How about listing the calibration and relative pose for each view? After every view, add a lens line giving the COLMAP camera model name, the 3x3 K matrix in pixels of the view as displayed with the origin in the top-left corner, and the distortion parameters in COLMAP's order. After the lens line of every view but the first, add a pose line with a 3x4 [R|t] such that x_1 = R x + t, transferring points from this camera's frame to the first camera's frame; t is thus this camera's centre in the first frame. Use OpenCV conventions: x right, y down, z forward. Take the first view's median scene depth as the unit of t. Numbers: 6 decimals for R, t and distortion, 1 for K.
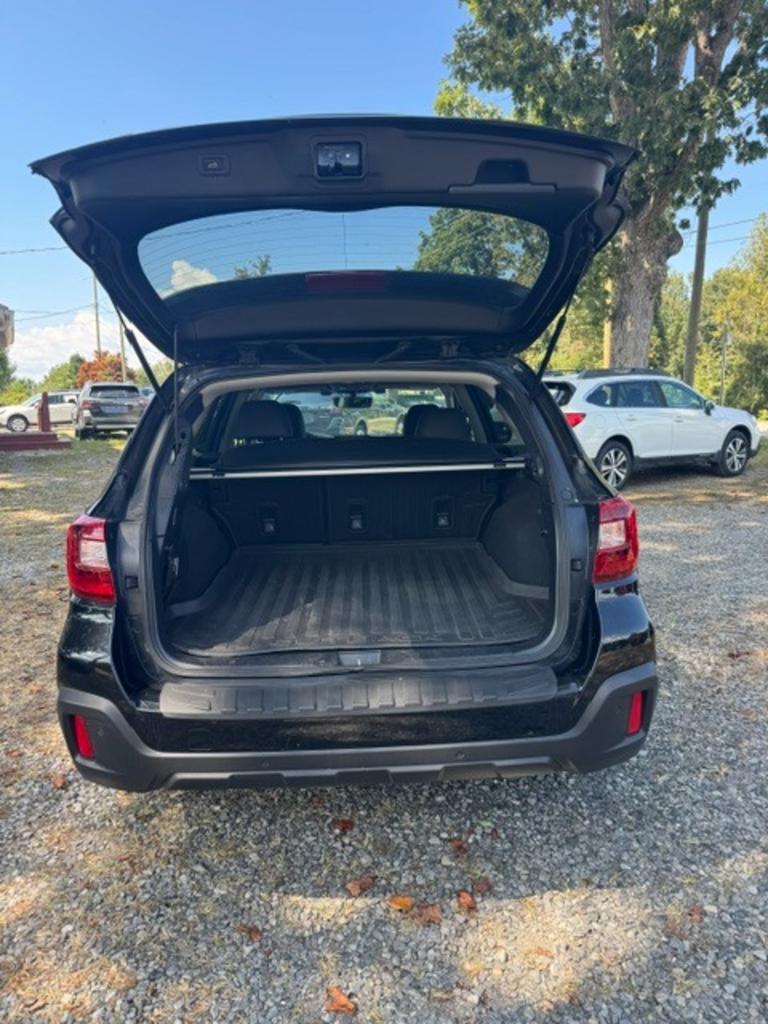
lens RADIAL K [[718.0, 0, 380.3], [0, 718.0, 514.1], [0, 0, 1]] dist [0.030664, -0.039212]
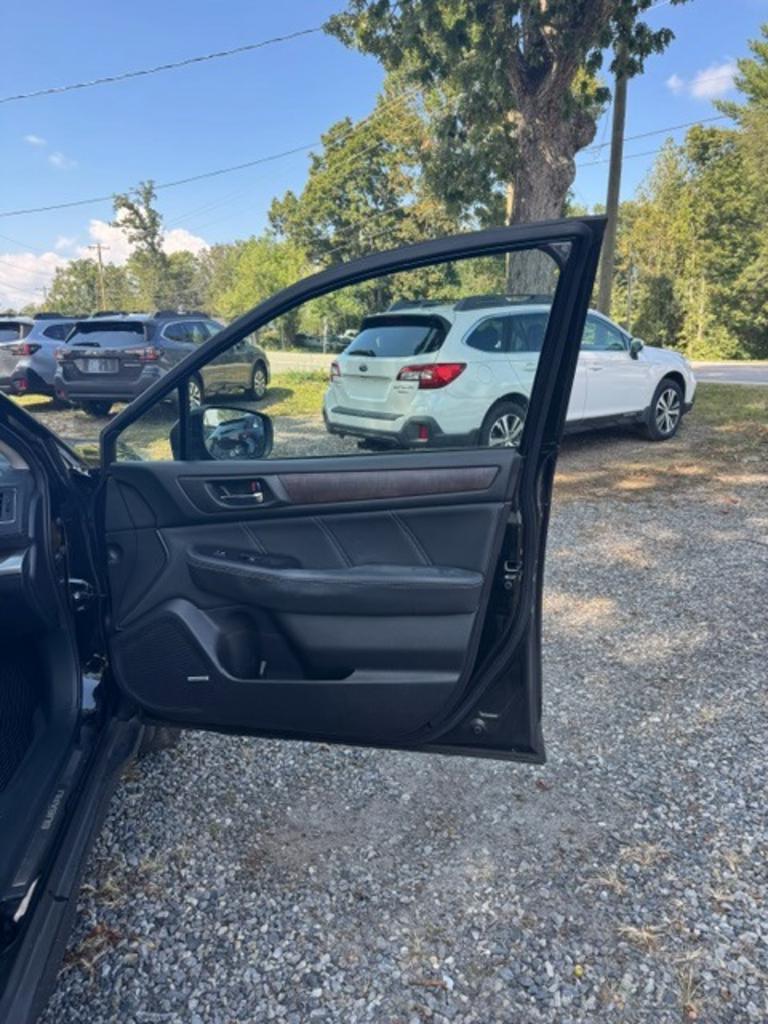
lens RADIAL K [[718.0, 0, 376.0], [0, 718.0, 506.9], [0, 0, 1]] dist [0.030664, -0.039212]
pose [[0.993426, -0.039138, 0.107579, 0.118698], [0.031400, 0.996859, 0.072710, -0.053305], [-0.110087, -0.068854, 0.991534, 0.316543]]
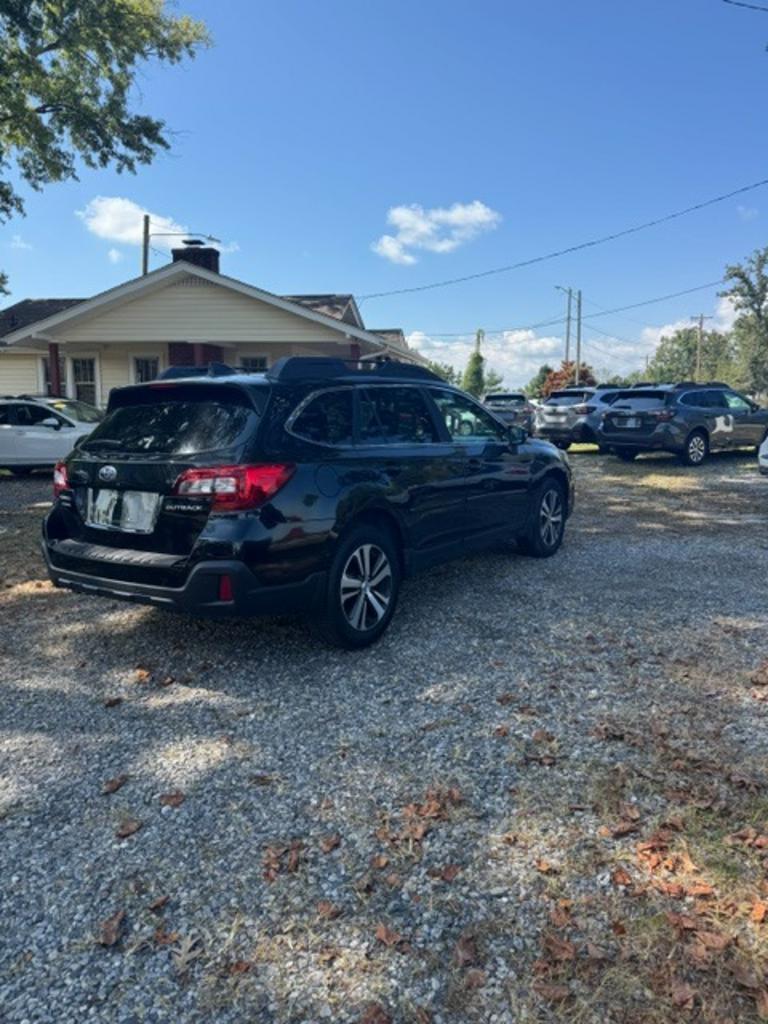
lens RADIAL K [[716.4, 0, 376.4], [0, 716.4, 513.5], [0, 0, 1]] dist [0.001519, -0.005877]
pose [[0.788589, 0.092267, -0.607960, 0.339960], [-0.097985, 0.994901, 0.023895, 0.004866], [0.607064, 0.040728, 0.793608, -0.040063]]
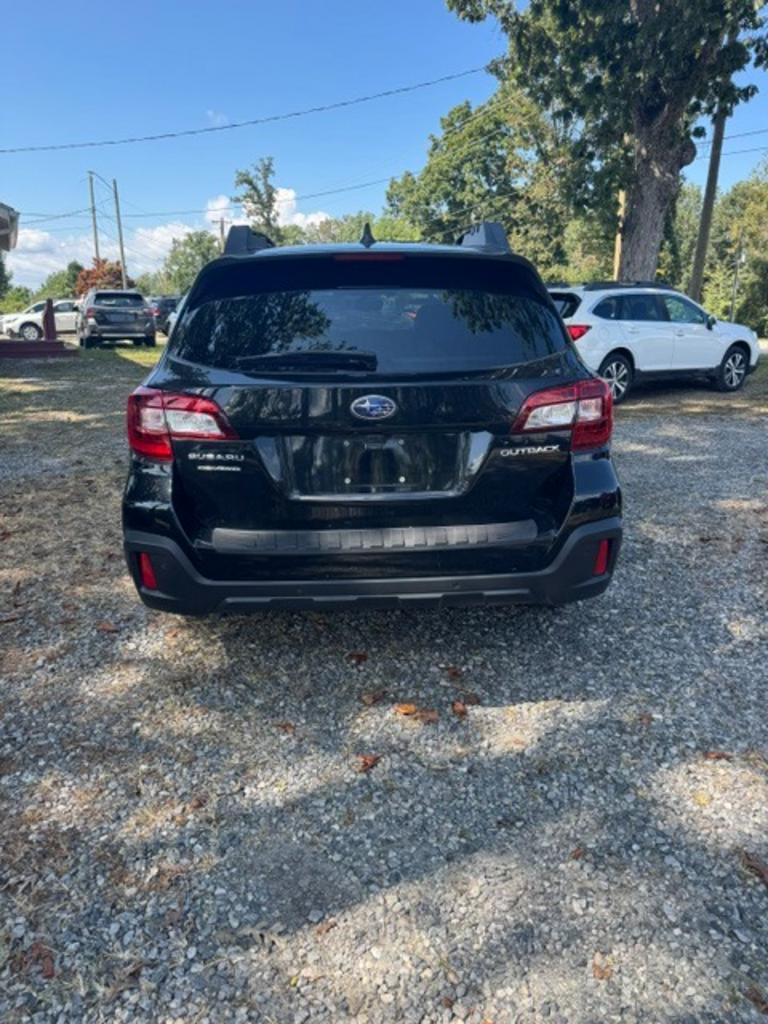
lens RADIAL K [[718.0, 0, 391.9], [0, 718.0, 510.5], [0, 0, 1]] dist [0.030664, -0.039212]
pose [[0.999867, 0.011863, 0.011184, -0.002922], [-0.012990, 0.994199, 0.106770, 0.014350], [-0.009852, -0.106901, 0.994221, -0.038621]]
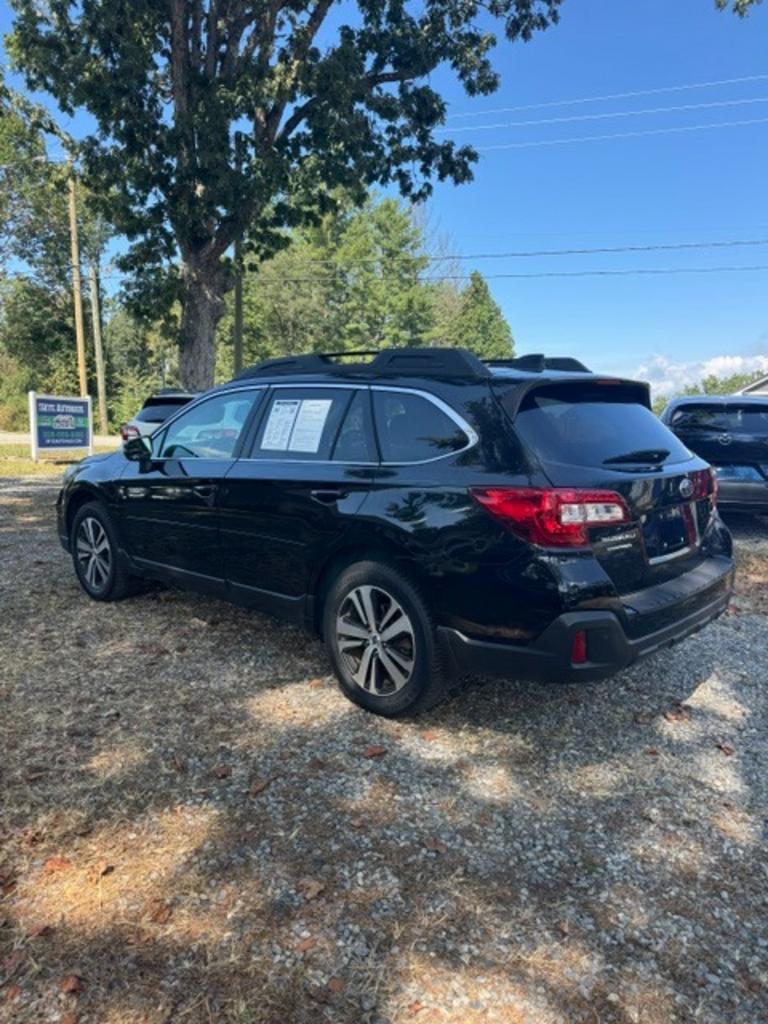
lens RADIAL K [[718.0, 0, 389.0], [0, 718.0, 515.9], [0, 0, 1]] dist [0.030664, -0.039212]
pose [[0.707065, -0.083020, 0.702258, -0.318268], [0.101812, 0.994689, 0.015083, 0.000378], [-0.699781, 0.060833, 0.711763, 0.054117]]
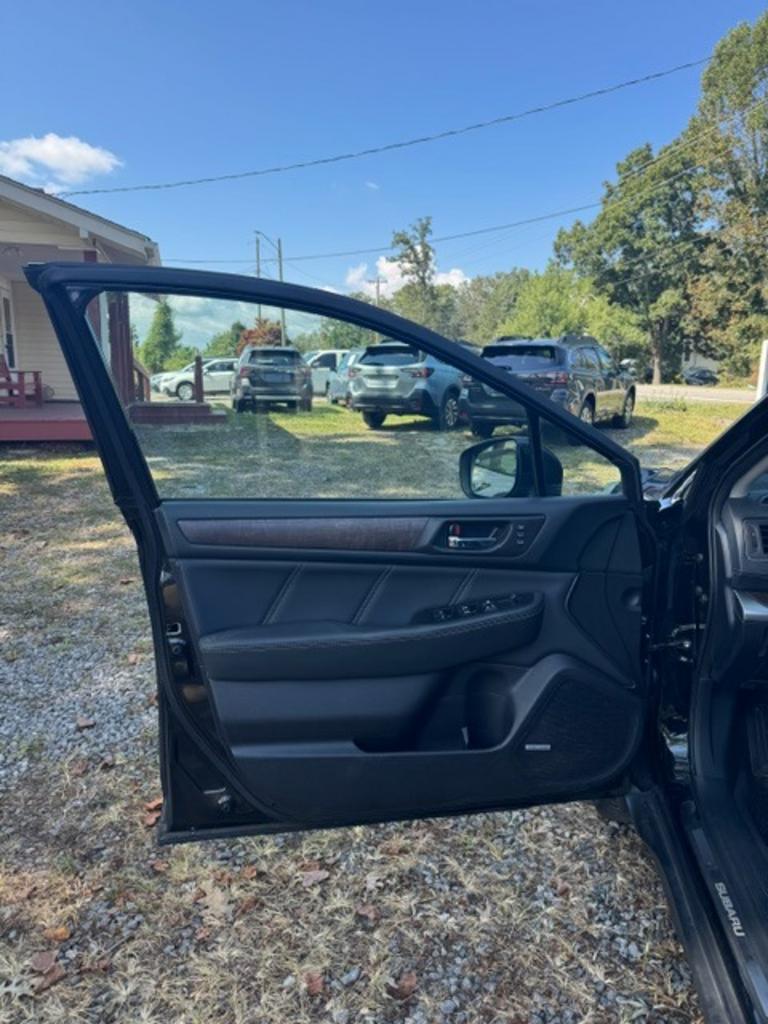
lens RADIAL K [[718.0, 0, 383.4], [0, 718.0, 513.3], [0, 0, 1]] dist [0.030664, -0.039212]
pose [[0.980514, 0.049300, -0.190165, -0.131573], [-0.041965, 0.998219, 0.042412, -0.047324], [0.191917, -0.033605, 0.980836, 0.327026]]
